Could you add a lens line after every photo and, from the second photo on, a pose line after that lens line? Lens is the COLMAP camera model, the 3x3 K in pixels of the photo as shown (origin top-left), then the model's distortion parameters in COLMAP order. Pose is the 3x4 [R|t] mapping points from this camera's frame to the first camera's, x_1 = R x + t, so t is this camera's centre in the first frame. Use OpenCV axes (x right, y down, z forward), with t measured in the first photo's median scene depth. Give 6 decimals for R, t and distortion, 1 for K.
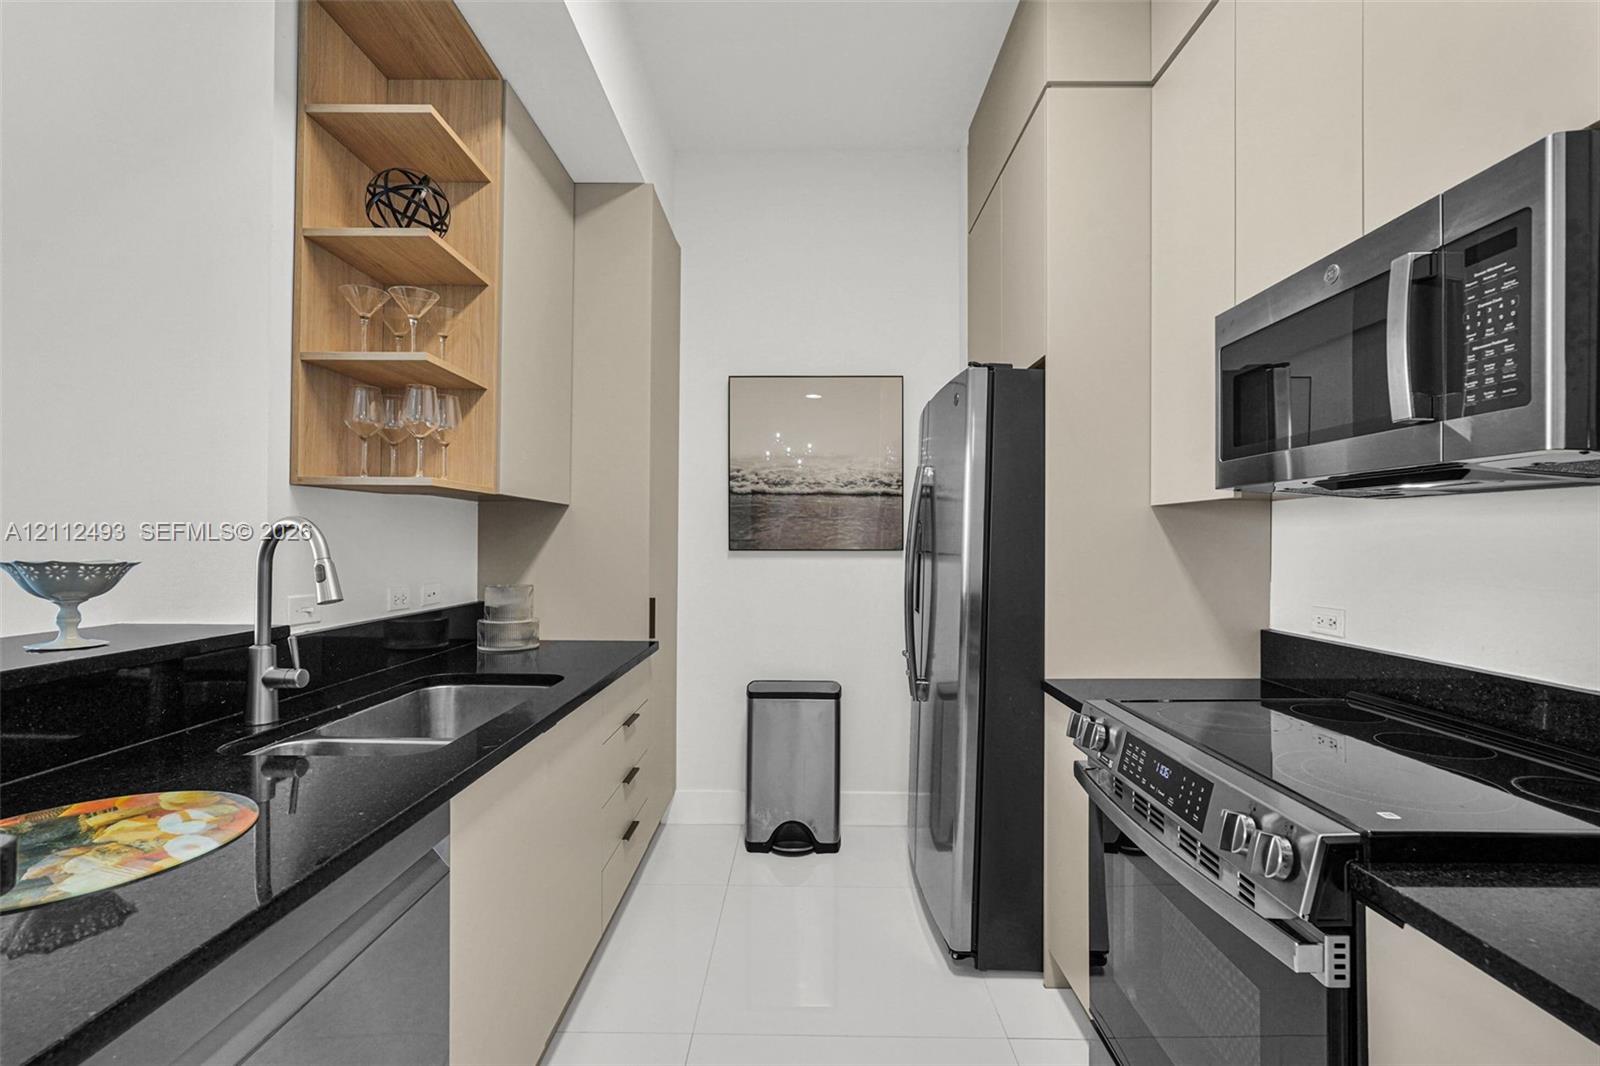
lens RADIAL K [[717.1, 0, 803.7], [0, 717.1, 535.4], [0, 0, 1]] dist [-0.005350, 0.001177]
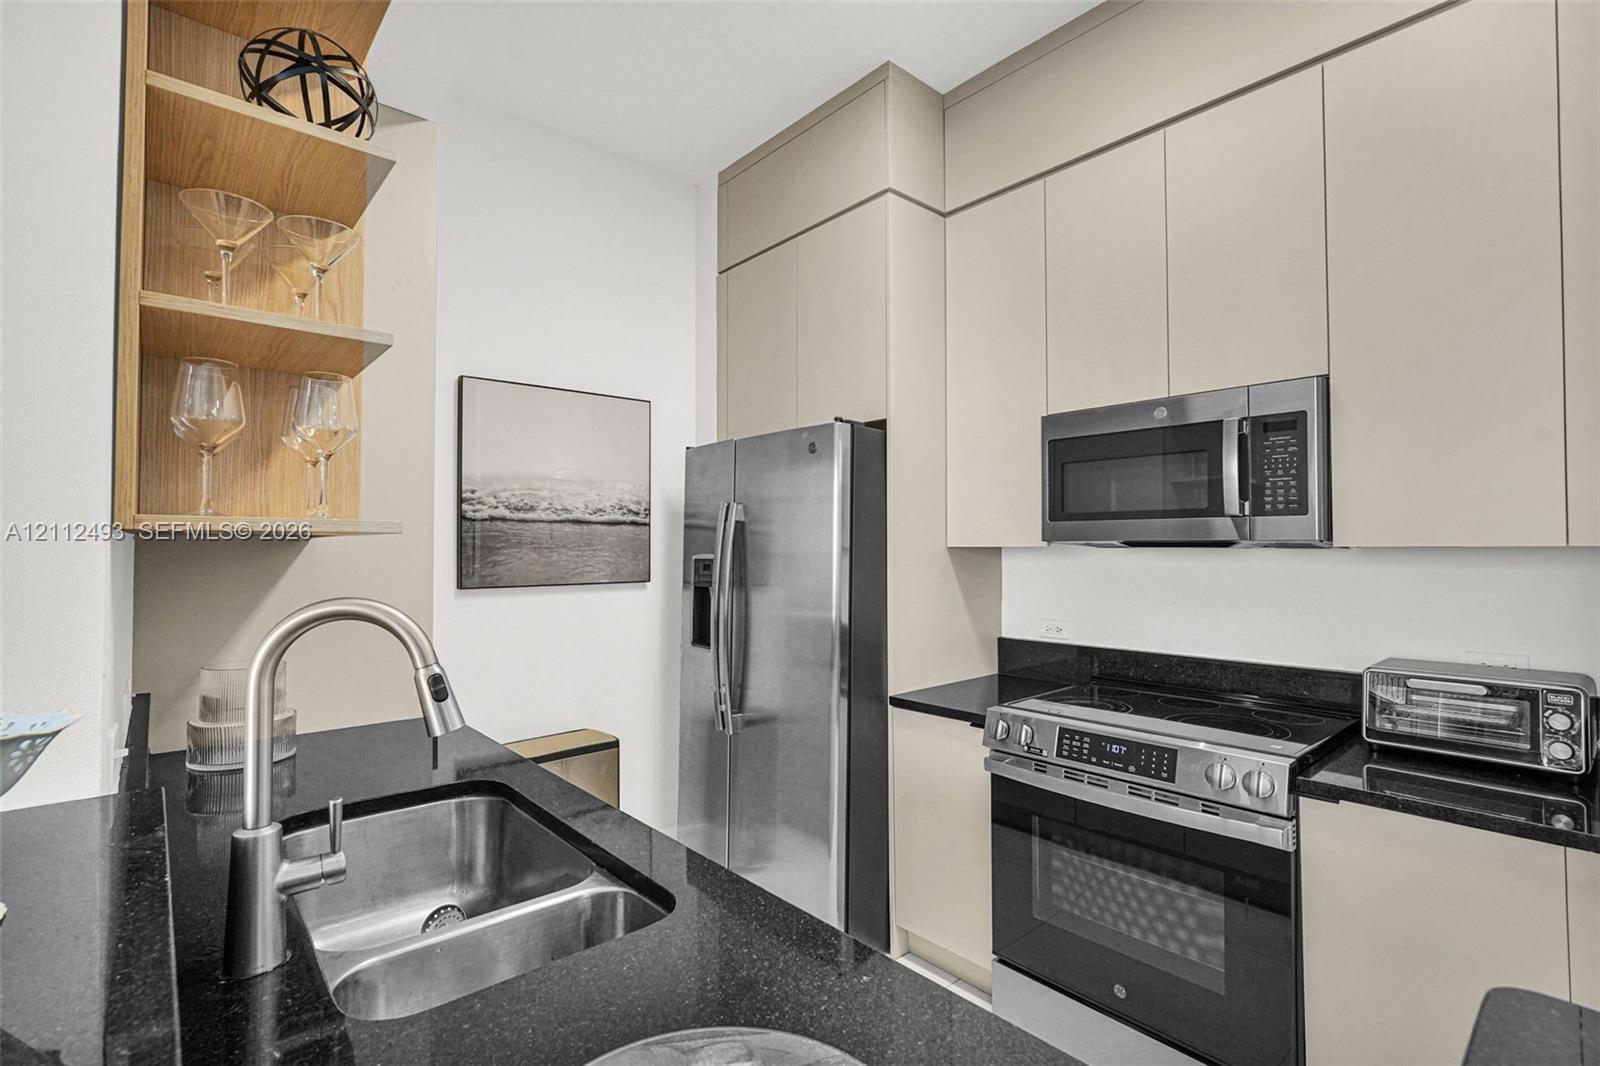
lens RADIAL K [[746.4, 0, 797.1], [0, 746.4, 531.6], [0, 0, 1]] dist [-0.000592, 0.000295]
pose [[0.747151, 0.008647, 0.664598, -0.658860], [0.000791, 0.999903, -0.013898, -0.056582], [-0.664653, 0.010909, 0.747072, 0.210163]]
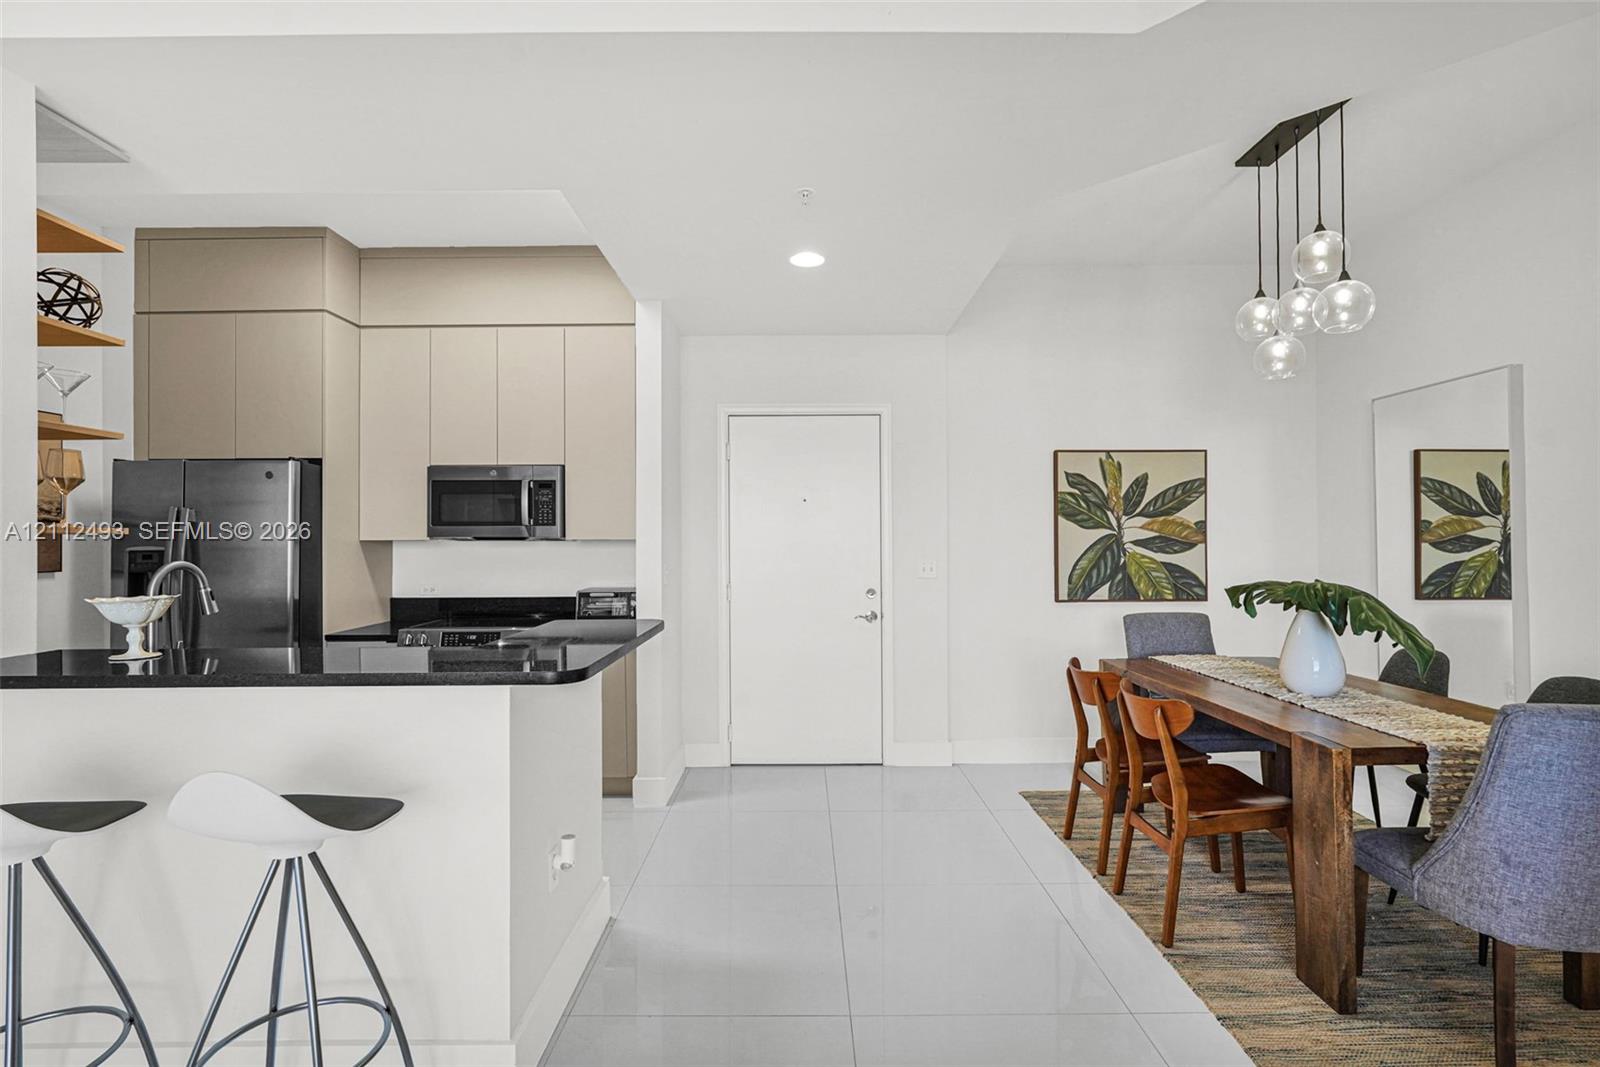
lens RADIAL K [[746.4, 0, 797.1], [0, 746.4, 532.1], [0, 0, 1]] dist [-0.000592, 0.000295]
pose [[-0.007162, 0.003954, 0.999967, -1.773984], [-0.001834, 0.999990, -0.003967, -0.065663], [-0.999973, -0.001862, -0.007155, -0.220571]]
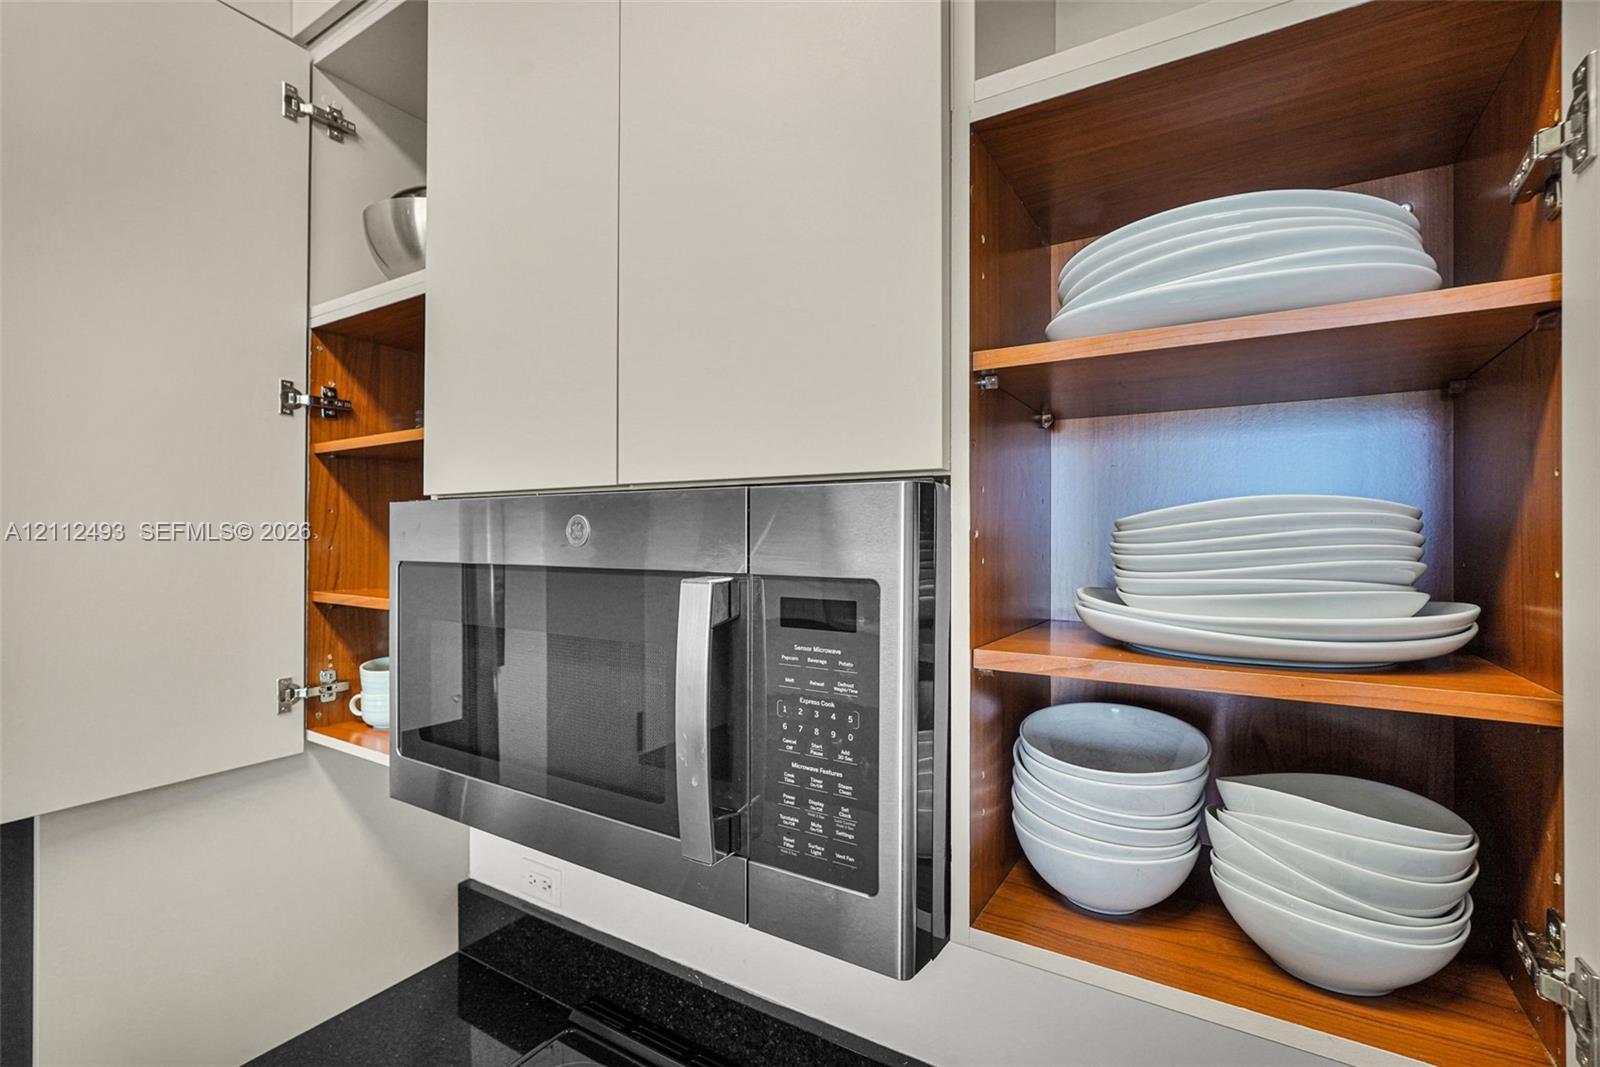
lens RADIAL K [[717.1, 0, 803.7], [0, 717.1, 535.9], [0, 0, 1]] dist [-0.005350, 0.001177]
pose [[0.514354, -0.004129, 0.857568, 0.222821], [-0.003785, 0.999968, 0.007085, -0.253373], [-0.857570, -0.006890, 0.514321, 0.366730]]
